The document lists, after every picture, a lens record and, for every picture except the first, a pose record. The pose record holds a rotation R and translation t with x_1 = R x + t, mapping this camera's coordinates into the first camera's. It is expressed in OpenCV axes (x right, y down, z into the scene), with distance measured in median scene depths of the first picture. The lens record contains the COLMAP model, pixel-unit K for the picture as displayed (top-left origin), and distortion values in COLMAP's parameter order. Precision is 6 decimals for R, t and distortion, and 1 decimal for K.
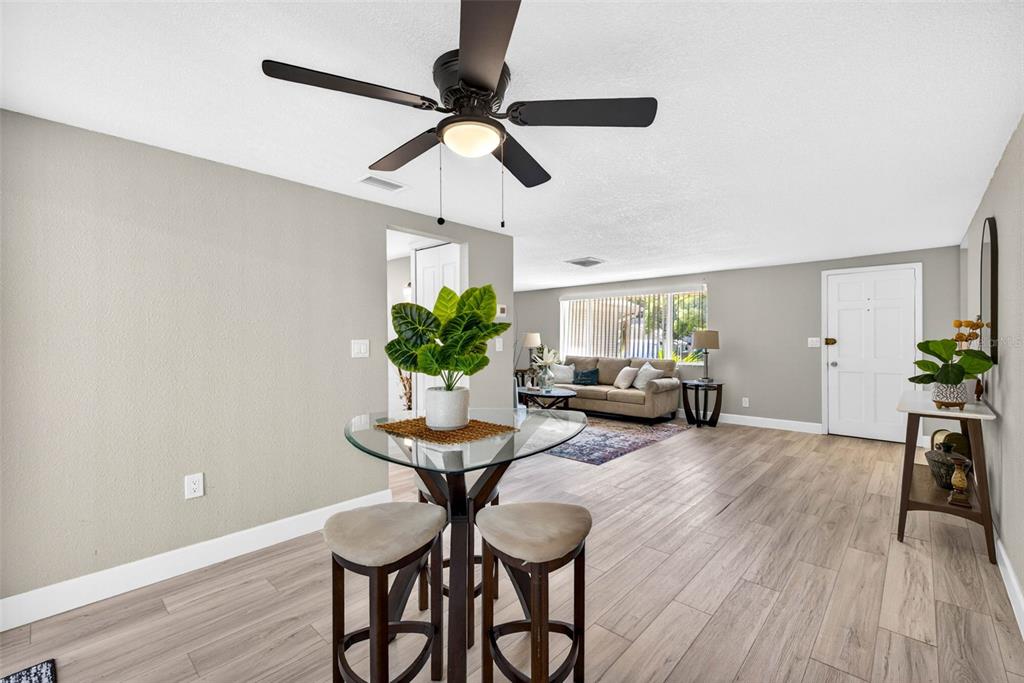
lens RADIAL K [[440.4, 0, 508.2], [0, 440.4, 337.1], [0, 0, 1]] dist [0.016422, 0.000190]
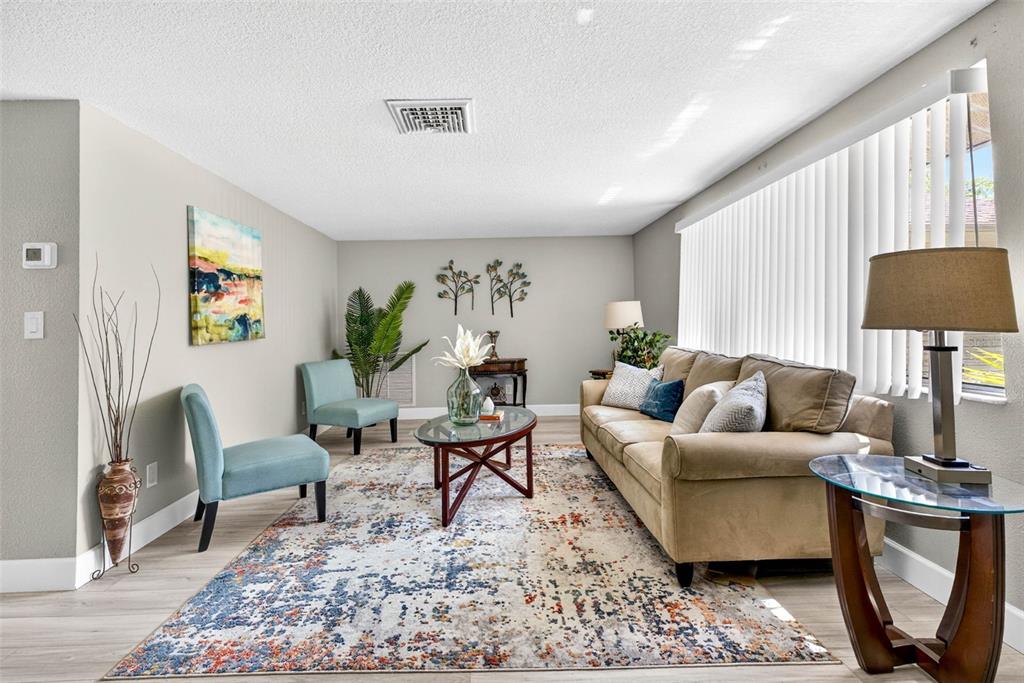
lens RADIAL K [[474.4, 0, 491.9], [0, 474.4, 304.9], [0, 0, 1]] dist [0.004427, -0.000001]
pose [[0.689014, -0.043525, -0.723440, 0.452475], [0.020057, 0.998958, -0.040999, 0.018775], [0.724471, 0.013739, 0.689169, 0.639450]]
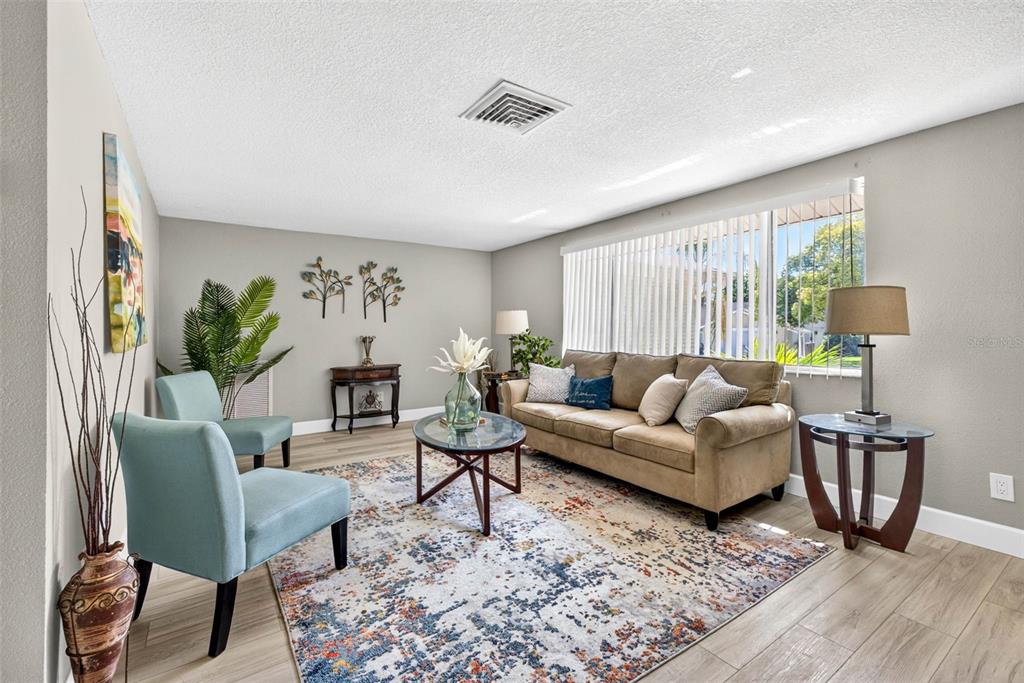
lens RADIAL K [[444.2, 0, 501.3], [0, 444.2, 321.2], [0, 0, 1]] dist [0.005153, 0.000102]
pose [[0.974409, -0.008468, -0.224622, 0.218014], [0.004851, 0.999850, -0.016652, 0.019258], [0.224729, 0.015137, 0.974304, 0.533535]]
